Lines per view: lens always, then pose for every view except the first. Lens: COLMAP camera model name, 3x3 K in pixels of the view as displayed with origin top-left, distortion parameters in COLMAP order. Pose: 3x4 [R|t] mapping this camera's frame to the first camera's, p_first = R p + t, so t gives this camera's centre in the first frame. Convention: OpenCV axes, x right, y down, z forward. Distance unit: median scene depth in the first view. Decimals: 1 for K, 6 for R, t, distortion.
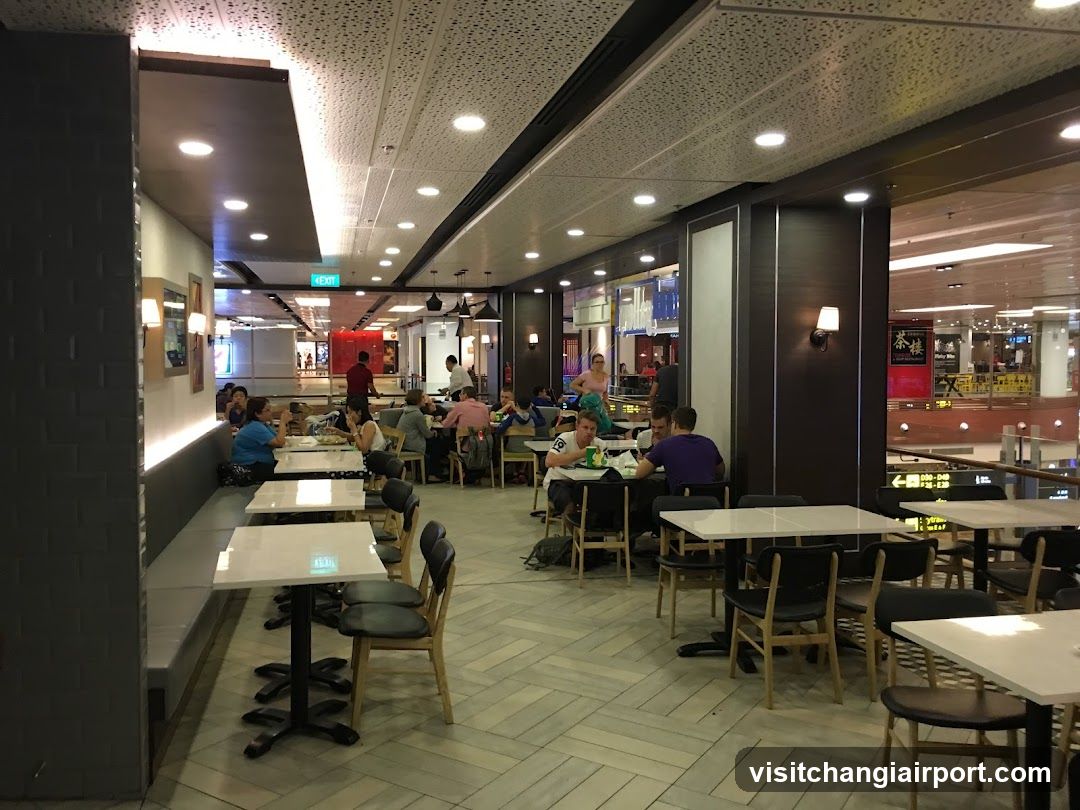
lens RADIAL K [[947.2, 0, 530.3], [0, 947.2, 390.6], [0, 0, 1]] dist [0.047783, -0.017830]
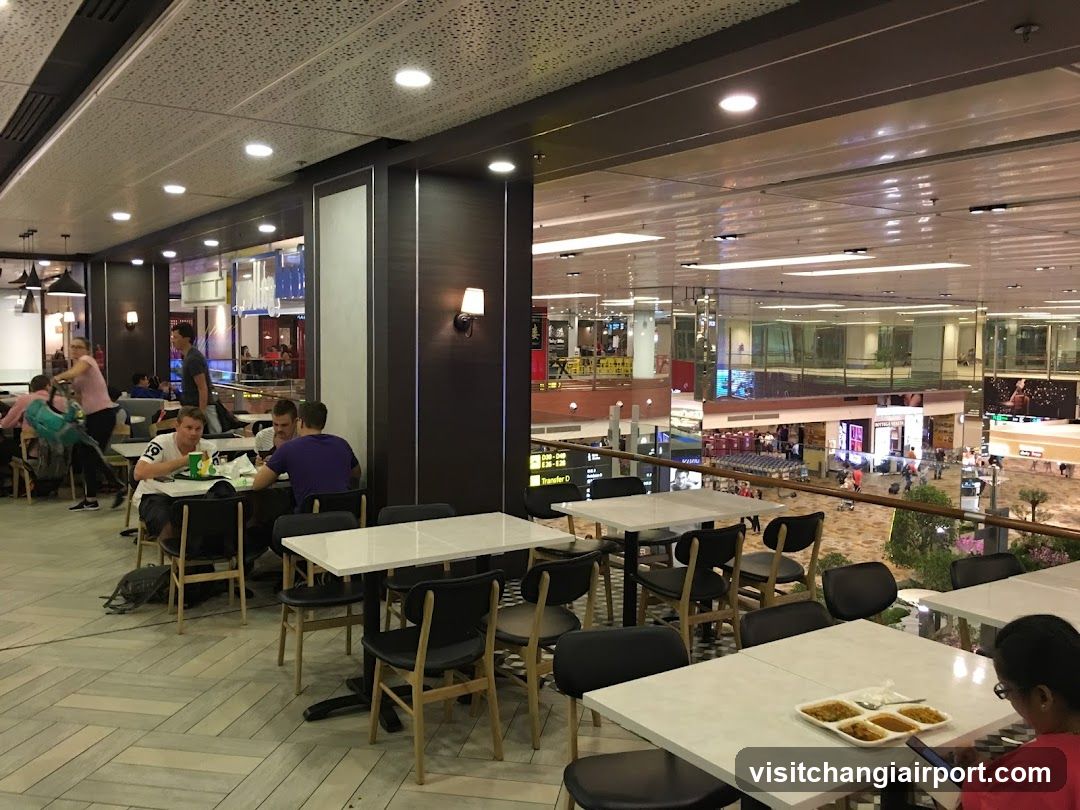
lens RADIAL K [[947.2, 0, 530.3], [0, 947.2, 390.6], [0, 0, 1]] dist [0.047783, -0.017830]
pose [[0.926375, -0.012548, 0.376394, 0.023258], [0.005612, 0.999794, 0.019518, -0.007773], [-0.376561, -0.015969, 0.926254, 0.138237]]
